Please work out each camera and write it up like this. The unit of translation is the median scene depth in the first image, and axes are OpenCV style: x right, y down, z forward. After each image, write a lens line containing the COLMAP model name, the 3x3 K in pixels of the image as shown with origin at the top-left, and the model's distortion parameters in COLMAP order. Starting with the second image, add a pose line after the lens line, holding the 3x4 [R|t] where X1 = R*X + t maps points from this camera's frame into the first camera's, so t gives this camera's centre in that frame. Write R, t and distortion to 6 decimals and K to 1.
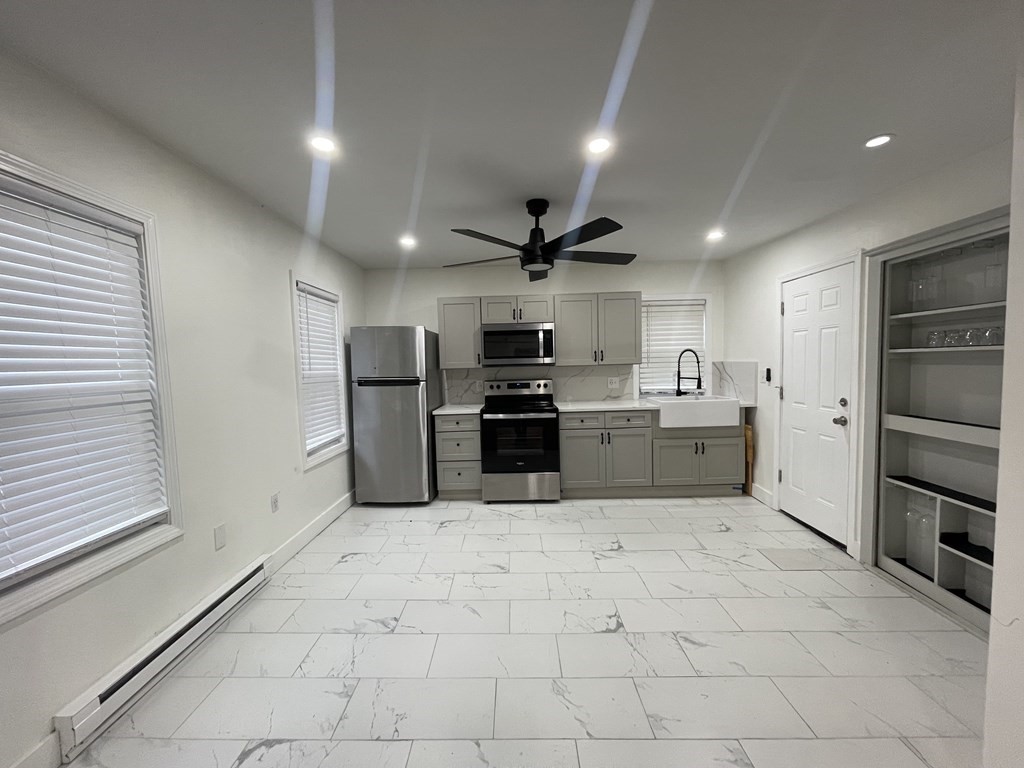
lens RADIAL K [[413.8, 0, 513.0], [0, 413.8, 386.1], [0, 0, 1]] dist [-0.001803, -0.000120]
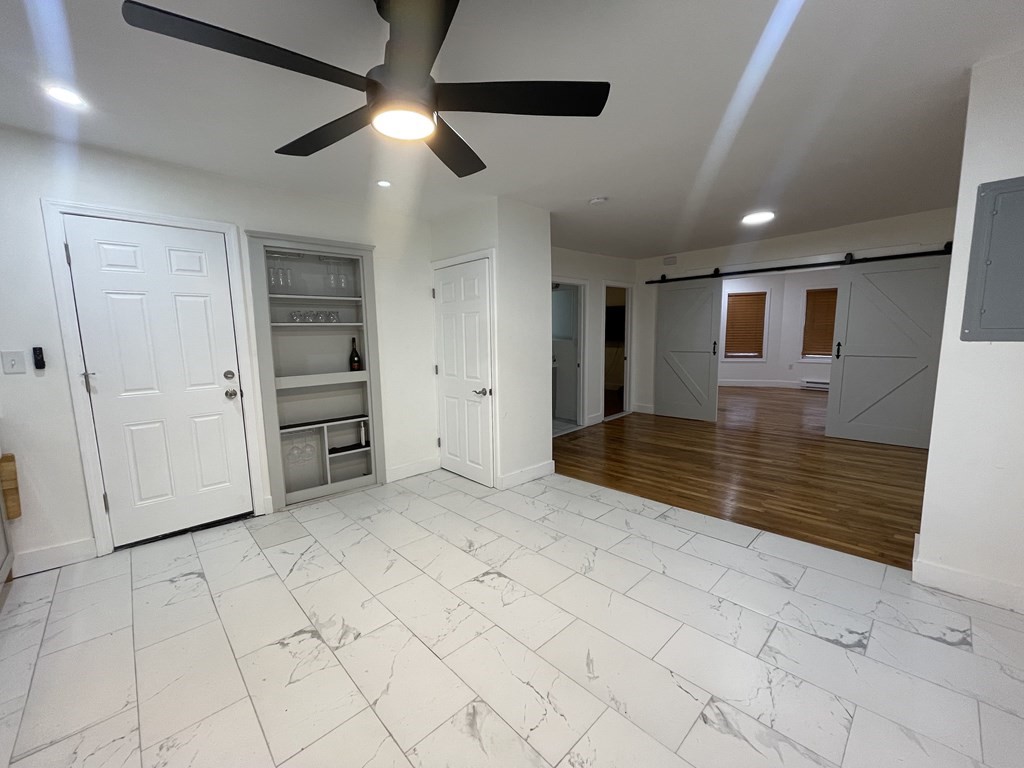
lens RADIAL K [[413.8, 0, 513.0], [0, 413.8, 386.1], [0, 0, 1]] dist [-0.001803, -0.000120]
pose [[-0.692376, -0.058229, 0.719184, -0.282815], [0.075974, 0.985314, 0.152918, -0.025247], [-0.717526, 0.160516, -0.677784, 0.872877]]
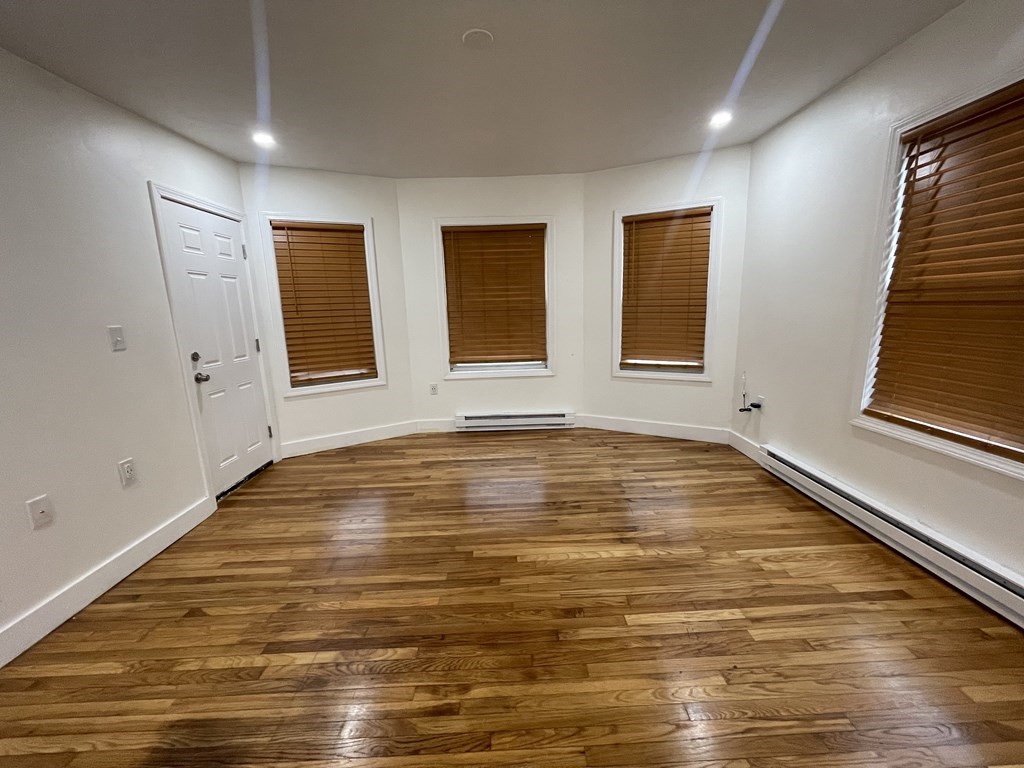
lens RADIAL K [[413.8, 0, 513.0], [0, 413.8, 386.1], [0, 0, 1]] dist [-0.001803, -0.000120]
pose [[-0.998027, 0.062411, -0.006830, 0.076993], [0.058697, 0.966134, 0.251277, 0.057652], [0.022281, 0.250381, -0.967891, -0.639133]]
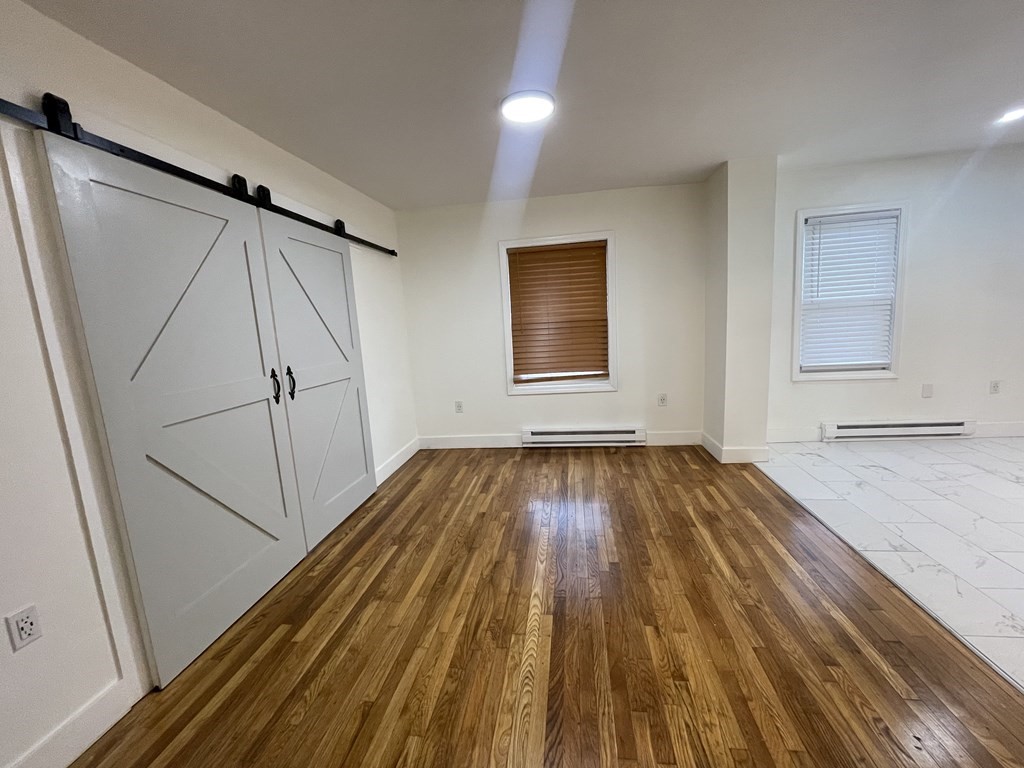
lens RADIAL K [[413.8, 0, 513.0], [0, 413.8, 386.1], [0, 0, 1]] dist [-0.001803, -0.000120]
pose [[-0.134555, 0.181898, -0.974068, 0.618817], [0.008953, 0.983190, 0.182365, 0.020321], [0.990866, 0.015817, -0.133922, -0.227326]]
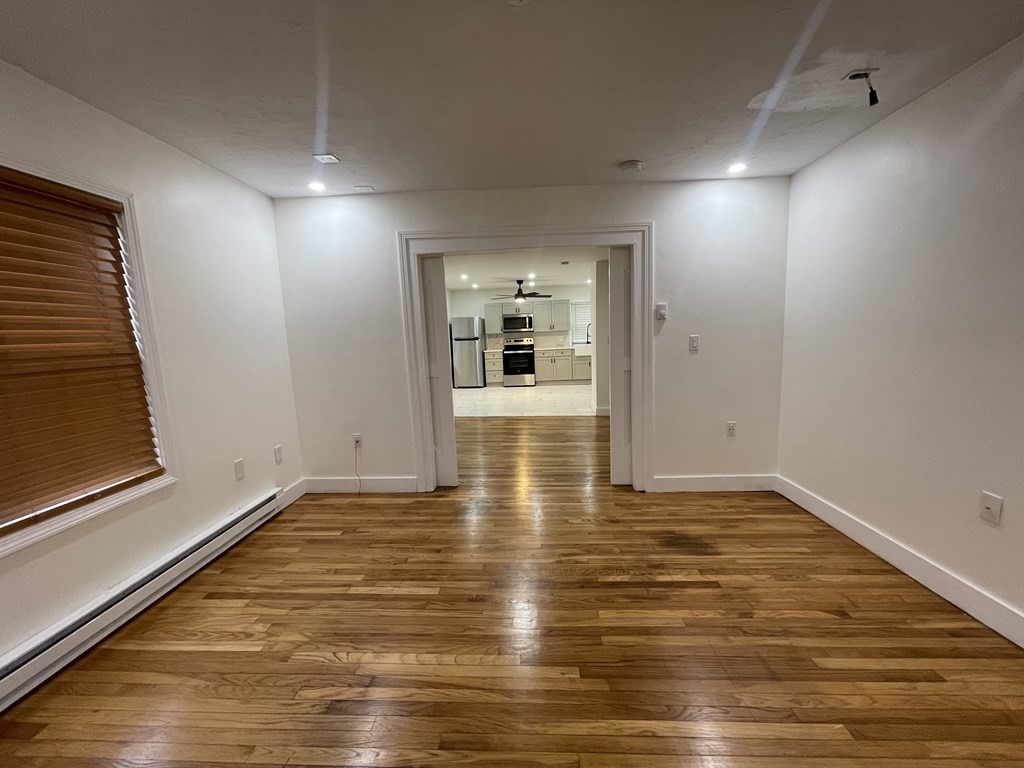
lens RADIAL K [[413.8, 0, 513.0], [0, 413.8, 386.1], [0, 0, 1]] dist [-0.001803, -0.000120]
pose [[0.998894, -0.009389, -0.046073, 0.096613], [0.012608, 0.997460, 0.070097, 0.101710], [0.045298, -0.070601, 0.996476, -1.513031]]
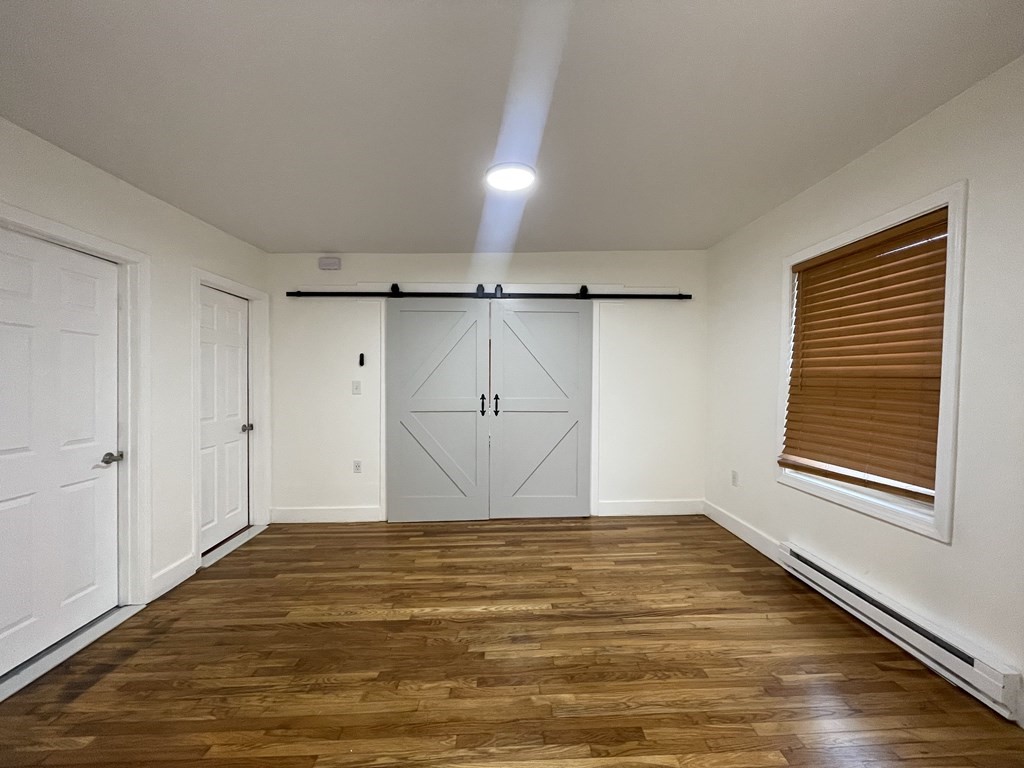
lens RADIAL K [[415.0, 0, 512.0], [0, 415.0, 384.0], [0, 0, 1]] dist [0.001064, 0.000274]
pose [[-0.999407, 0.022219, -0.026311, 0.064801], [0.020377, 0.997455, 0.068322, 0.012222], [0.027762, 0.067746, -0.997316, 0.302737]]
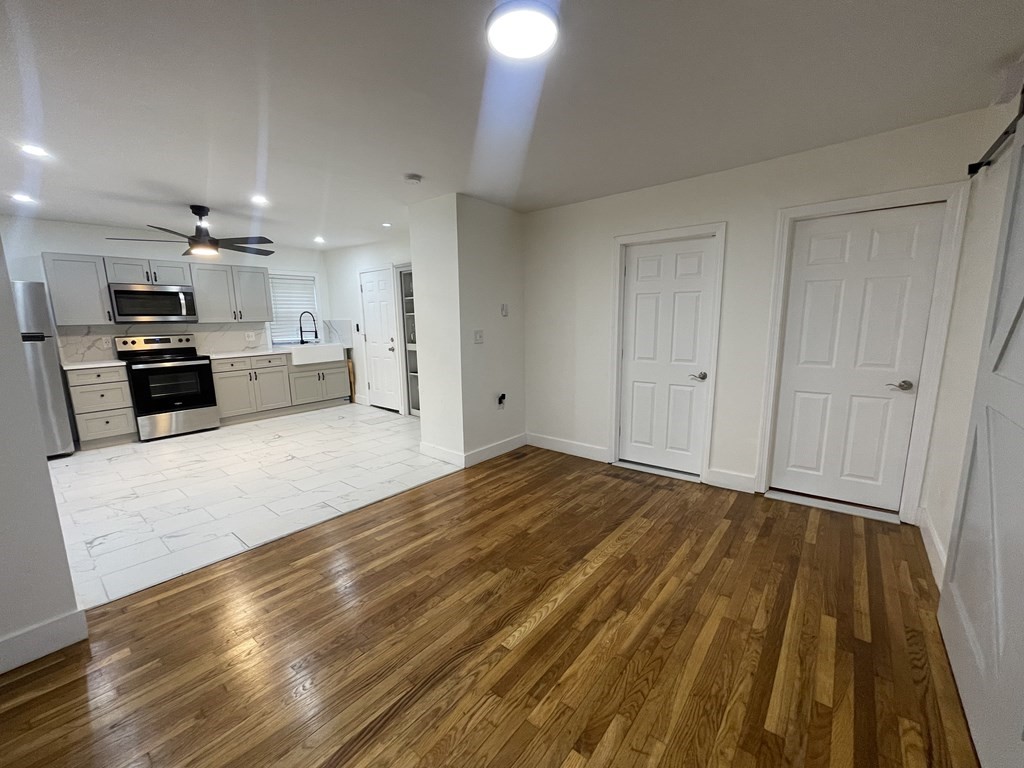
lens RADIAL K [[413.8, 0, 513.0], [0, 413.8, 386.1], [0, 0, 1]] dist [-0.001803, -0.000120]
pose [[0.627550, -0.115307, 0.769990, -0.293329], [0.049200, 0.992869, 0.108584, 0.053515], [-0.777020, -0.030258, 0.628748, -0.528617]]
